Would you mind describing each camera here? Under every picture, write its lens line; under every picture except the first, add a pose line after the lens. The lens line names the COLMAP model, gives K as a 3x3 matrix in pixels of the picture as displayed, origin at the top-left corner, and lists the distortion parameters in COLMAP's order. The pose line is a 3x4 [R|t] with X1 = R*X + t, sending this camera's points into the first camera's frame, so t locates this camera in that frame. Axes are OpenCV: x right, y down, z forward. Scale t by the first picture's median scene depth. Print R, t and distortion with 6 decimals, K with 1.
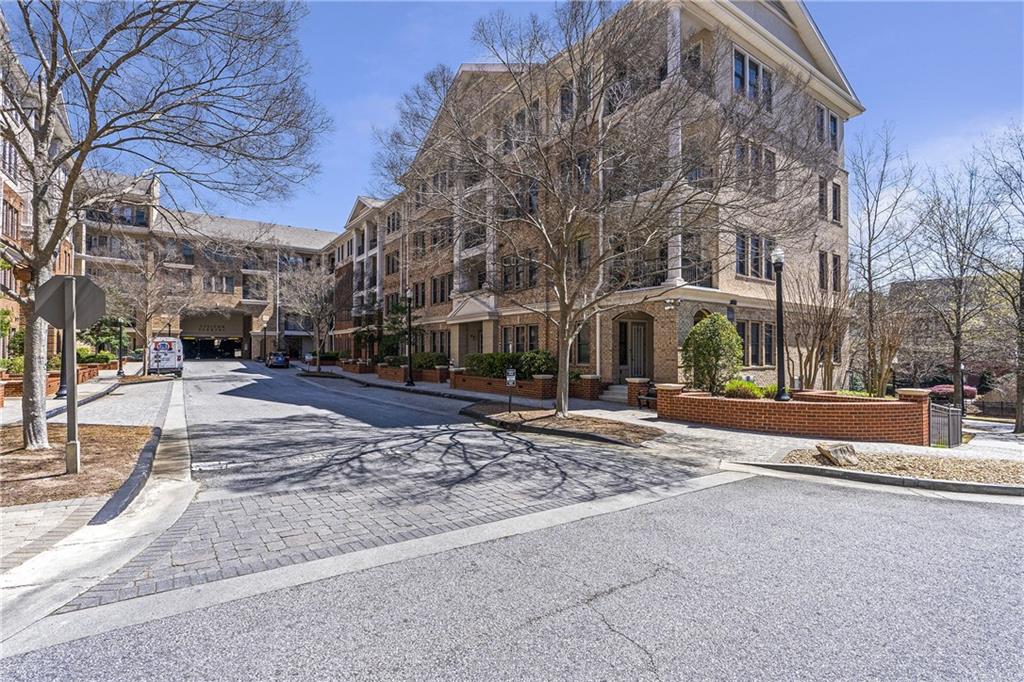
lens RADIAL K [[469.8, 0, 512.1], [0, 469.8, 342.6], [0, 0, 1]] dist [0.008581, 0.000481]
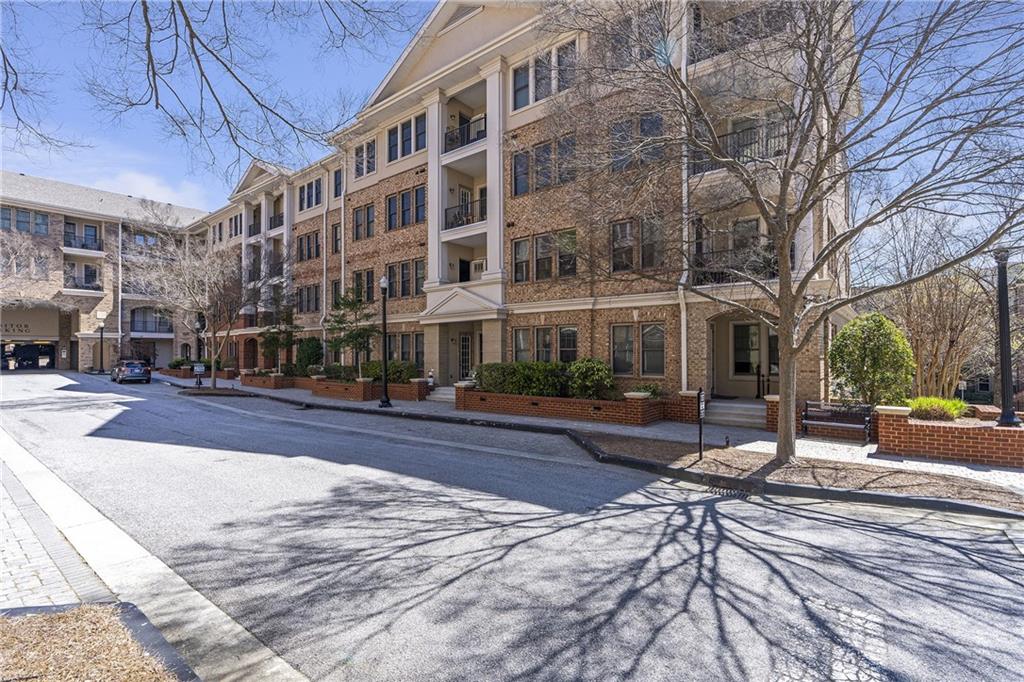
lens RADIAL K [[469.8, 0, 511.4], [0, 469.8, 347.0], [0, 0, 1]] dist [0.008581, 0.000481]
pose [[0.962157, -0.002392, 0.272486, -0.192548], [0.001771, 0.999995, 0.002526, -0.003438], [-0.272490, -0.001948, 0.962157, 0.198178]]
